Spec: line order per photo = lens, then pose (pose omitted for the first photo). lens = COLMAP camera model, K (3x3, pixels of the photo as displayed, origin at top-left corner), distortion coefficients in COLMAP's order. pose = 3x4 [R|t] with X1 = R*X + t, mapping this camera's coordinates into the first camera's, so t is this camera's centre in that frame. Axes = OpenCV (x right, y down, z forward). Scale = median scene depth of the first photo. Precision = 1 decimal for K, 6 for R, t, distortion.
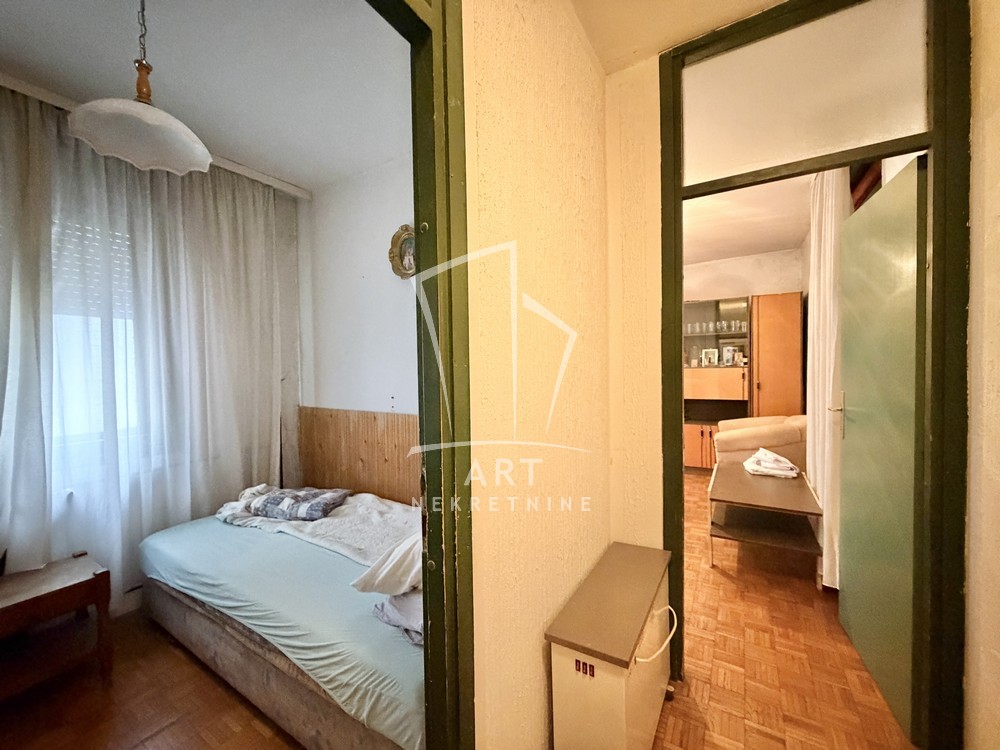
lens RADIAL K [[400.4, 0, 495.4], [0, 400.4, 377.6], [0, 0, 1]] dist [-0.000960, -0.000086]
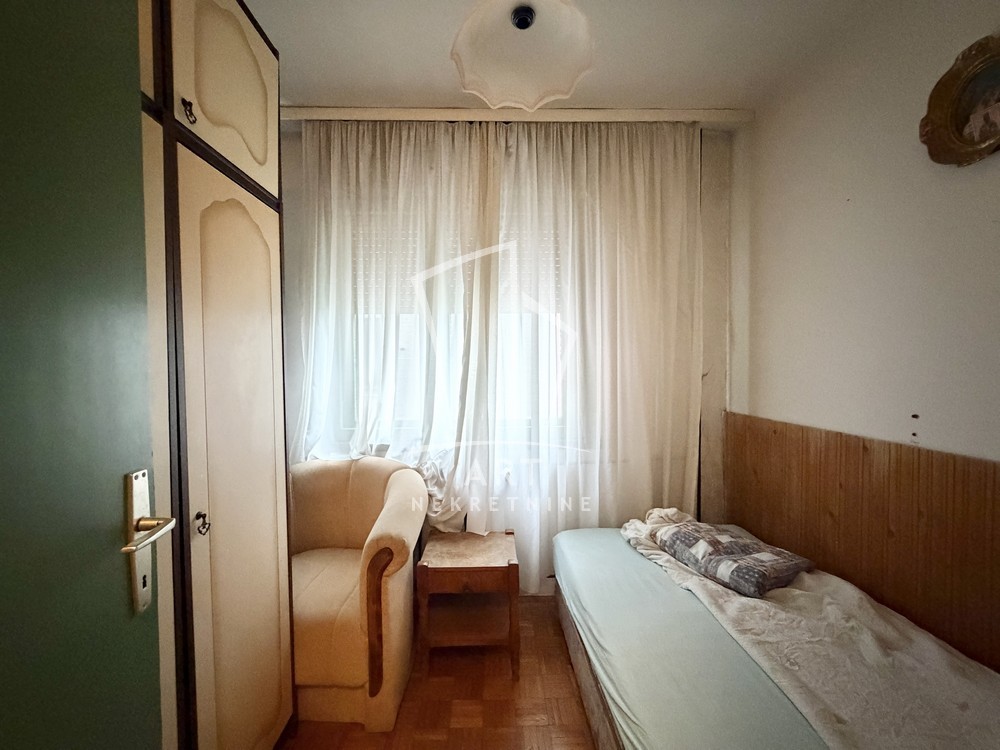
lens RADIAL K [[400.4, 0, 495.4], [0, 400.4, 377.6], [0, 0, 1]] dist [-0.000960, -0.000086]
pose [[0.553021, 0.029771, -0.832636, -0.139444], [-0.021466, 0.999539, 0.021481, 0.001724], [0.832891, 0.005994, 0.553405, 0.295223]]
